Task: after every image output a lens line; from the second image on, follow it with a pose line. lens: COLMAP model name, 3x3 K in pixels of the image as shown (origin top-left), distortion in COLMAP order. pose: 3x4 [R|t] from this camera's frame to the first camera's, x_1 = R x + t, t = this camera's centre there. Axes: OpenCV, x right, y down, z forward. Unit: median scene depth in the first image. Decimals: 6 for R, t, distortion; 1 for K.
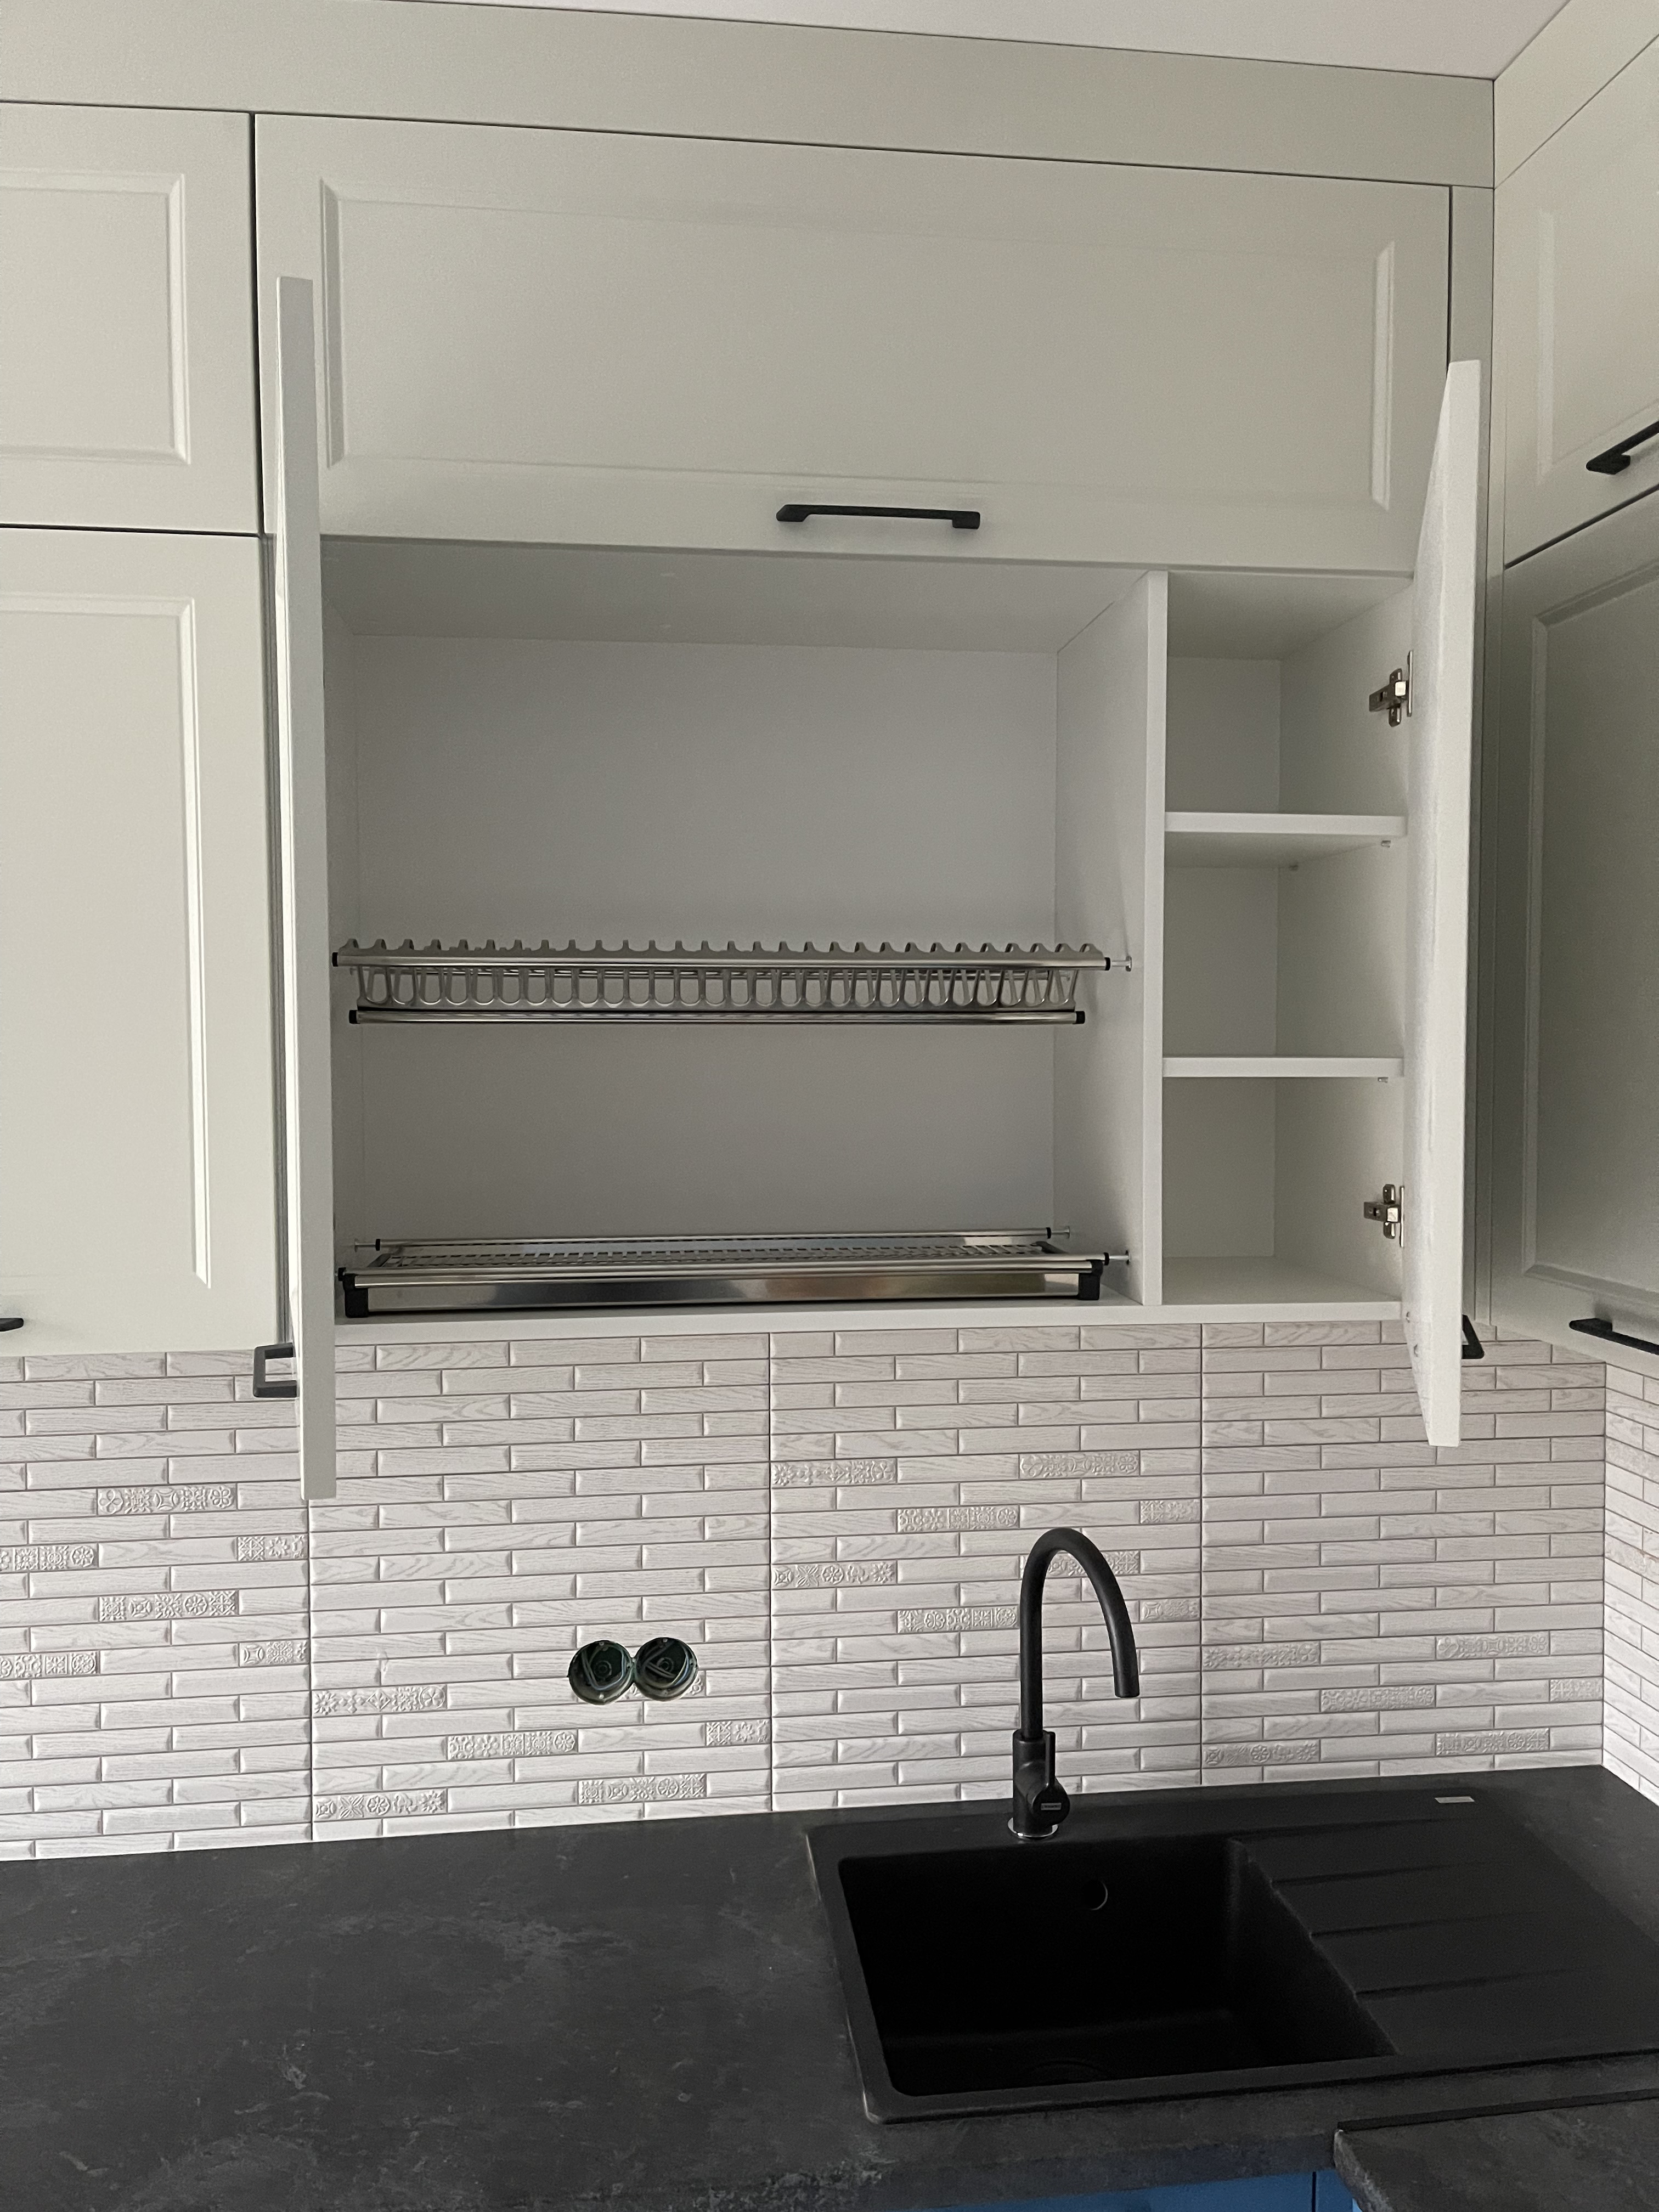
lens RADIAL K [[1670.0, 0, 945.3], [0, 1670.0, 1126.1], [0, 0, 1]] dist [0.066001, -0.082432]
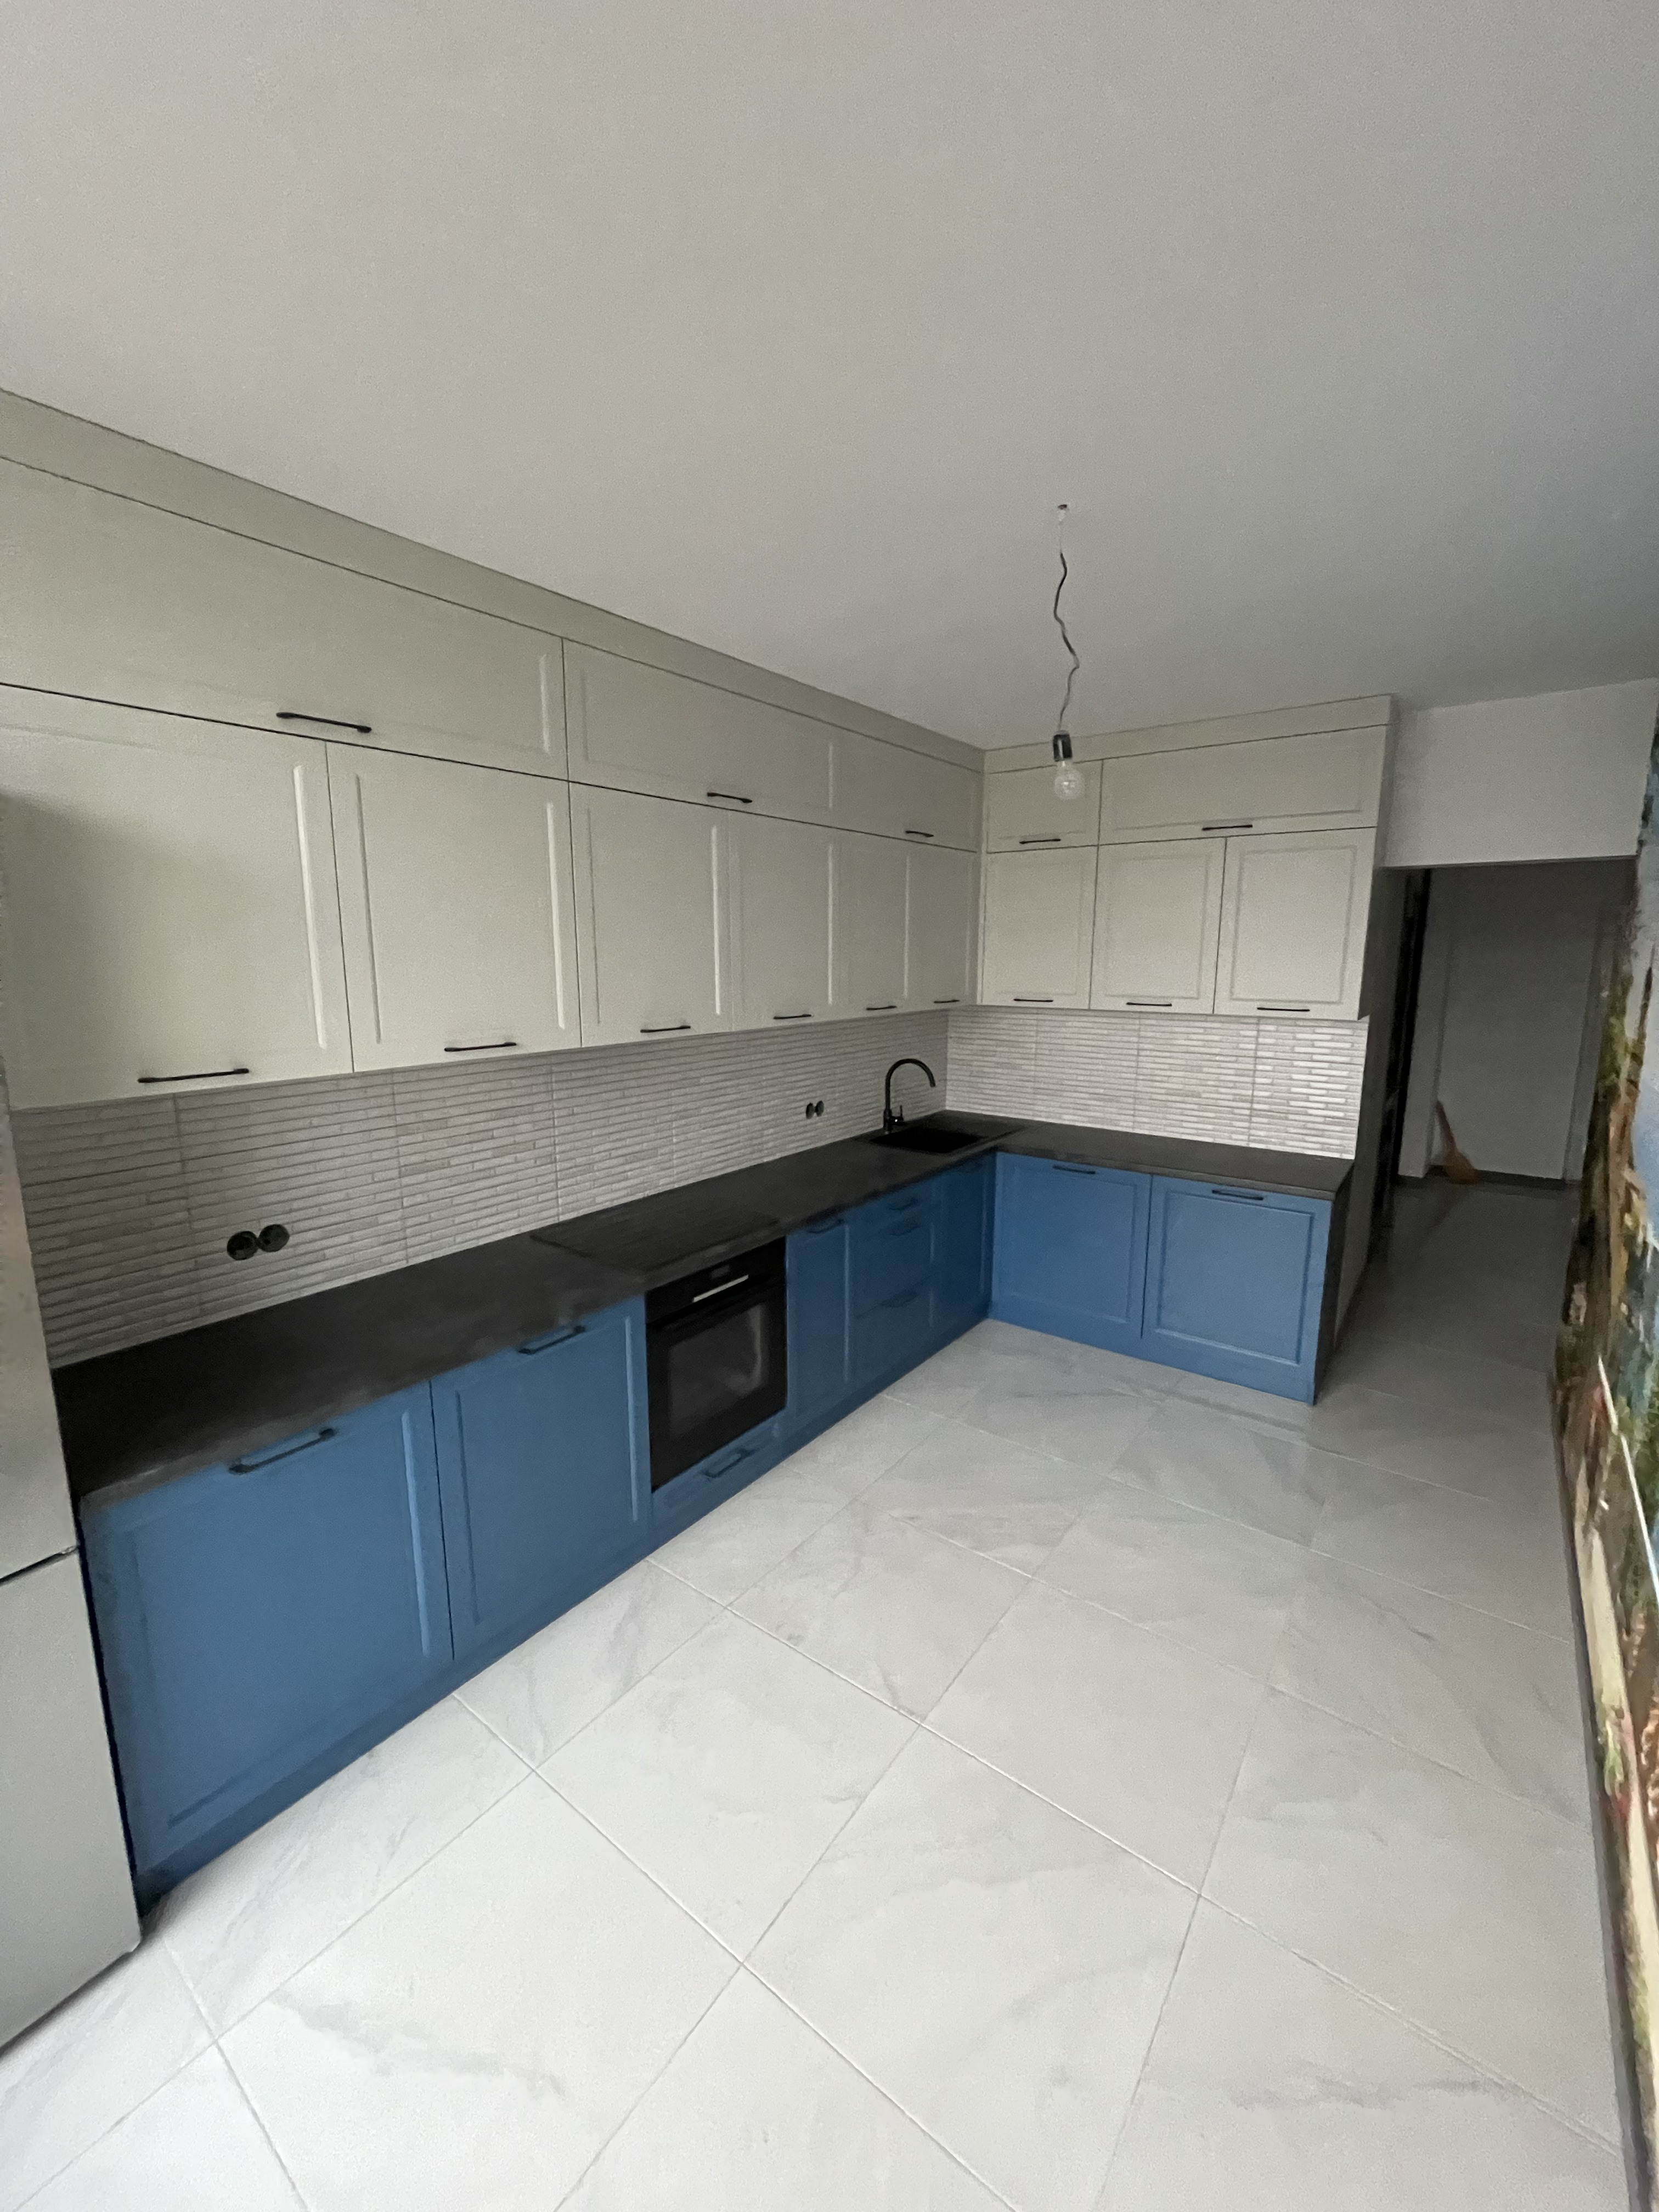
lens RADIAL K [[889.6, 0, 813.0], [0, 889.6, 1097.0], [0, 0, 1]] dist [-0.008070, 0.001785]
pose [[0.710634, -0.117245, 0.693724, -1.536555], [0.027739, 0.989919, 0.138890, 0.004759], [-0.703015, -0.079456, 0.706722, -0.438057]]
